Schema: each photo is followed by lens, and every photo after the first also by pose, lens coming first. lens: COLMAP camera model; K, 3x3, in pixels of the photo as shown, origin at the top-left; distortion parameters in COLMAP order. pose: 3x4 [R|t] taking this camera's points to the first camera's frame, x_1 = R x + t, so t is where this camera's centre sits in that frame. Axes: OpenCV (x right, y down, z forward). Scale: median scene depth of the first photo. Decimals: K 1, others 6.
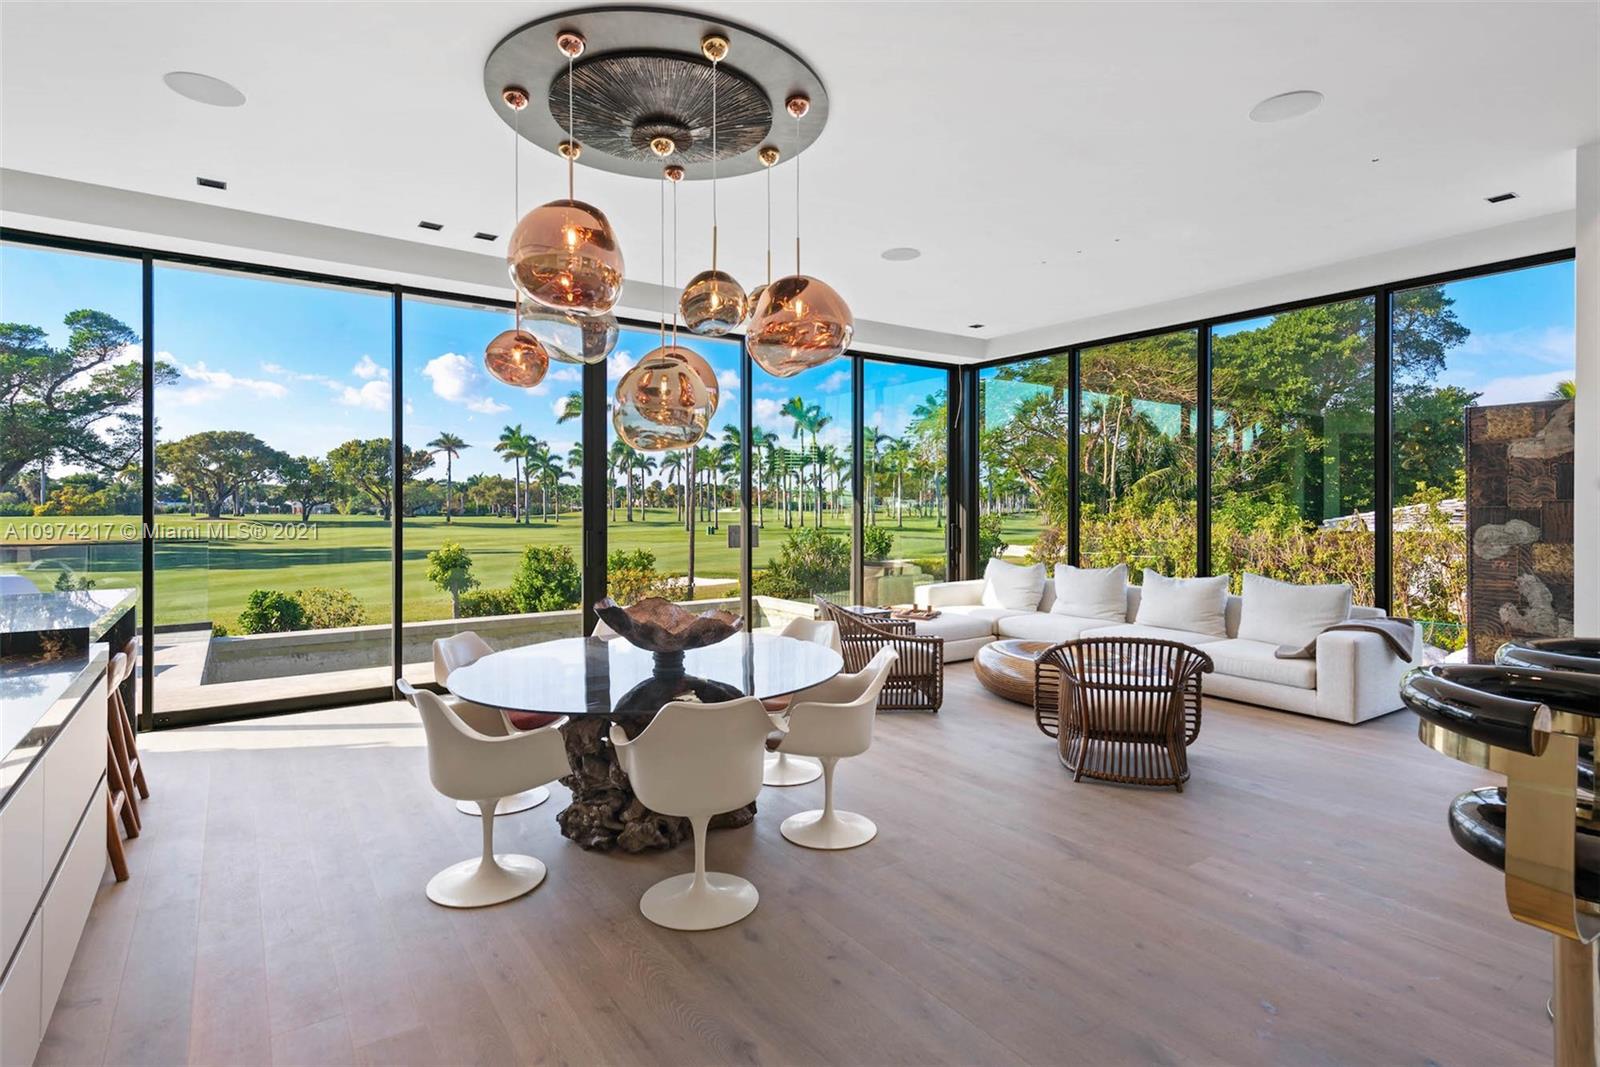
lens RADIAL K [[811.9, 0, 801.4], [0, 811.9, 510.4], [0, 0, 1]] dist [0.020228, -0.005674]
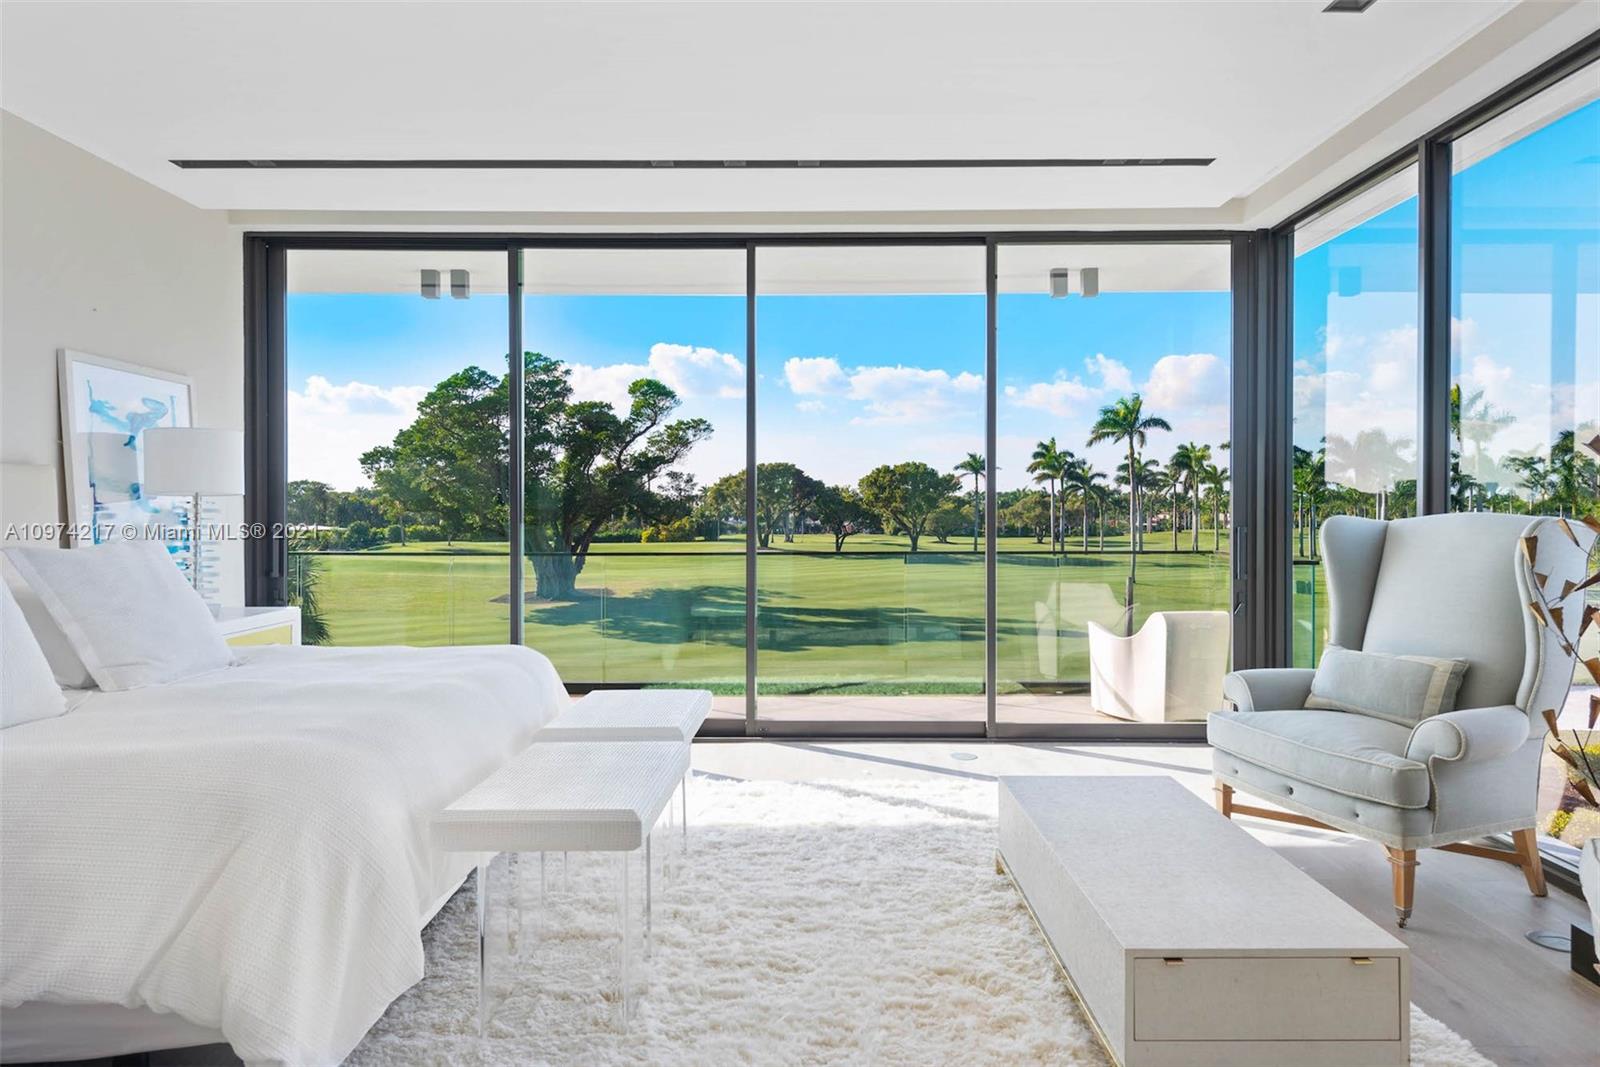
lens RADIAL K [[973.4, 0, 800.7], [0, 973.4, 517.3], [0, 0, 1]] dist [0.017643, 0.003731]
pose [[0.815432, 0.003440, -0.578843, 0.026646], [-0.001288, 0.999991, 0.004128, -0.034914], [0.578852, -0.002620, 0.815429, 0.034654]]
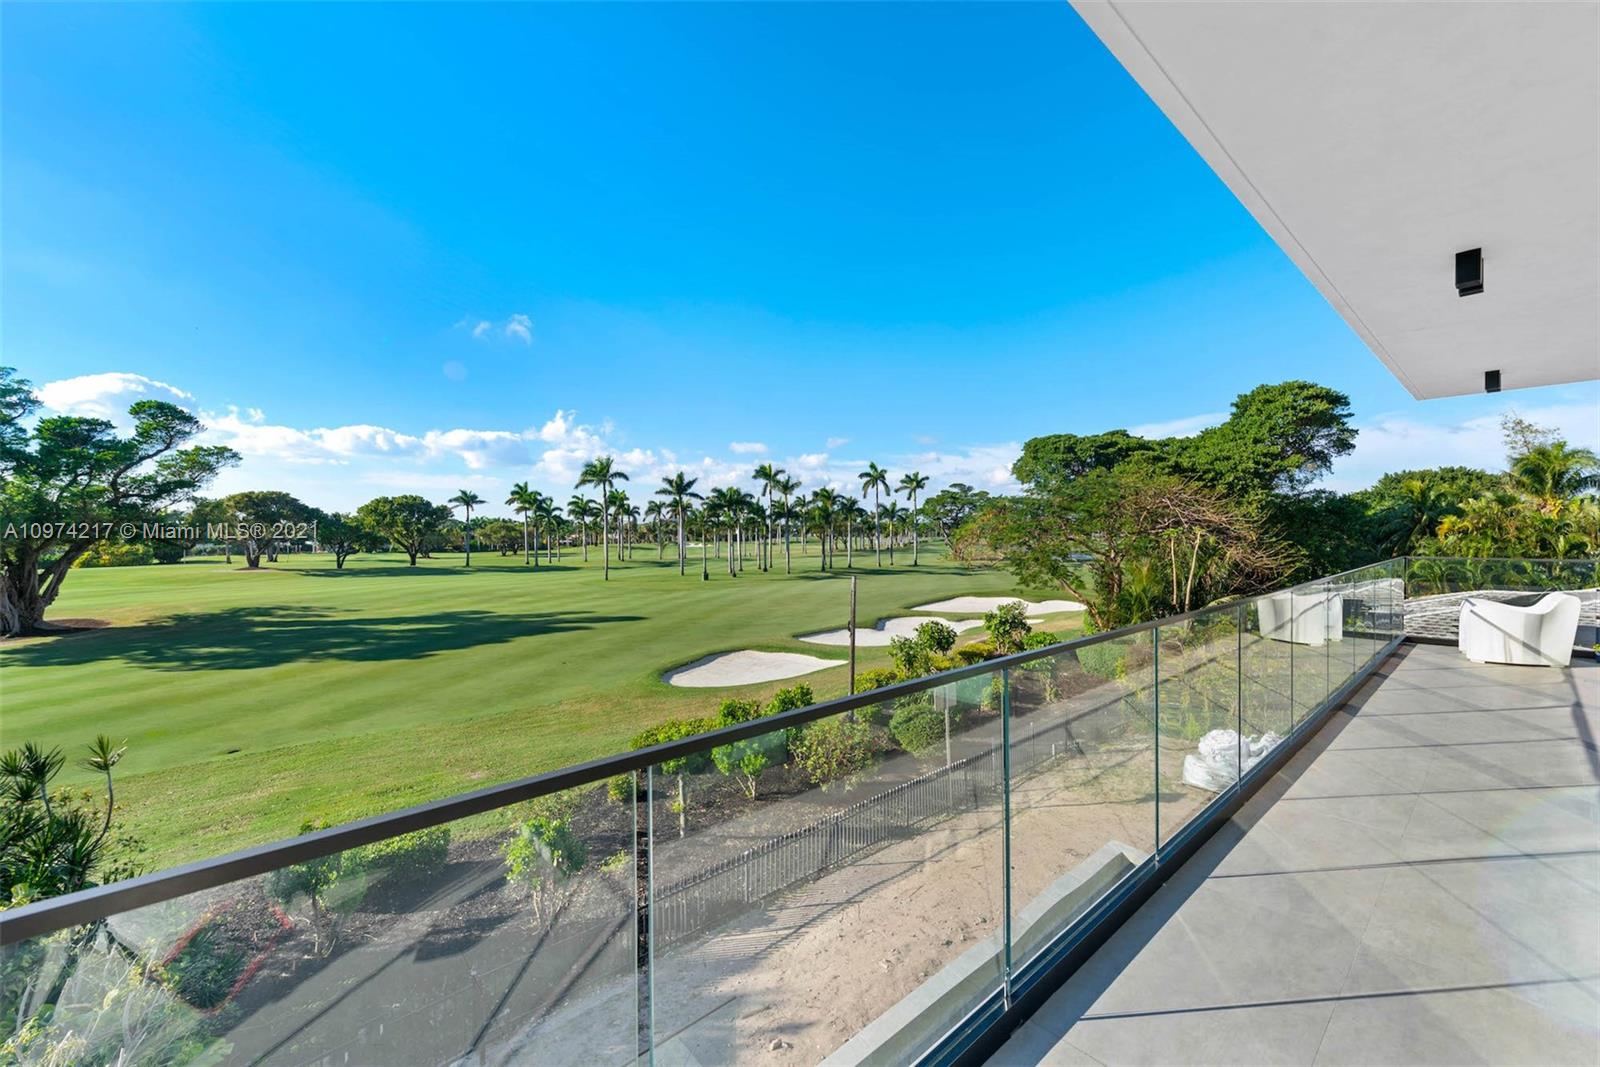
lens RADIAL K [[633.4, 0, 799.8], [0, 633.4, 537.7], [0, 0, 1]] dist [0.016152, -0.003719]
pose [[0.993811, -0.006997, 0.110860, -0.066449], [0.006215, 0.999953, 0.007400, -0.035391], [-0.110907, -0.006666, 0.993808, 0.039889]]
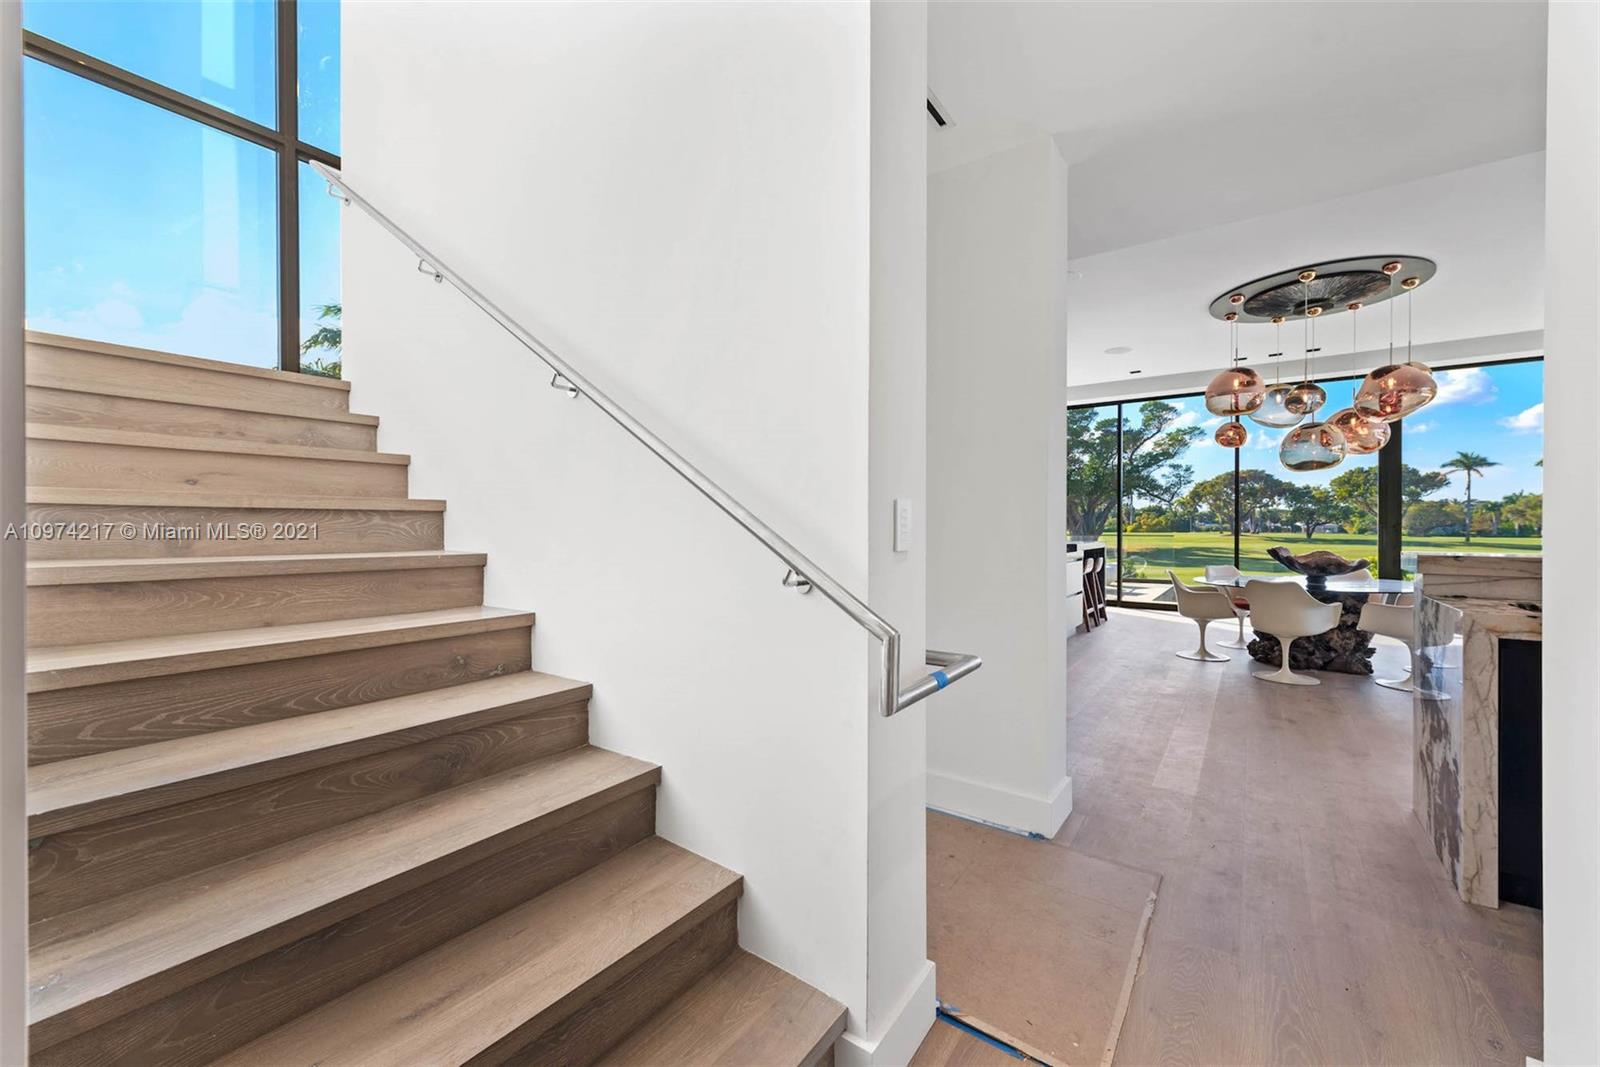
lens RADIAL K [[633.4, 0, 802.9], [0, 633.4, 525.7], [0, 0, 1]] dist [0.016152, -0.003719]
pose [[0.338006, -0.001223, -0.941143, 0.029653], [-0.006250, 0.999974, -0.003544, 0.002380], [0.941123, 0.007080, 0.337990, -0.022303]]
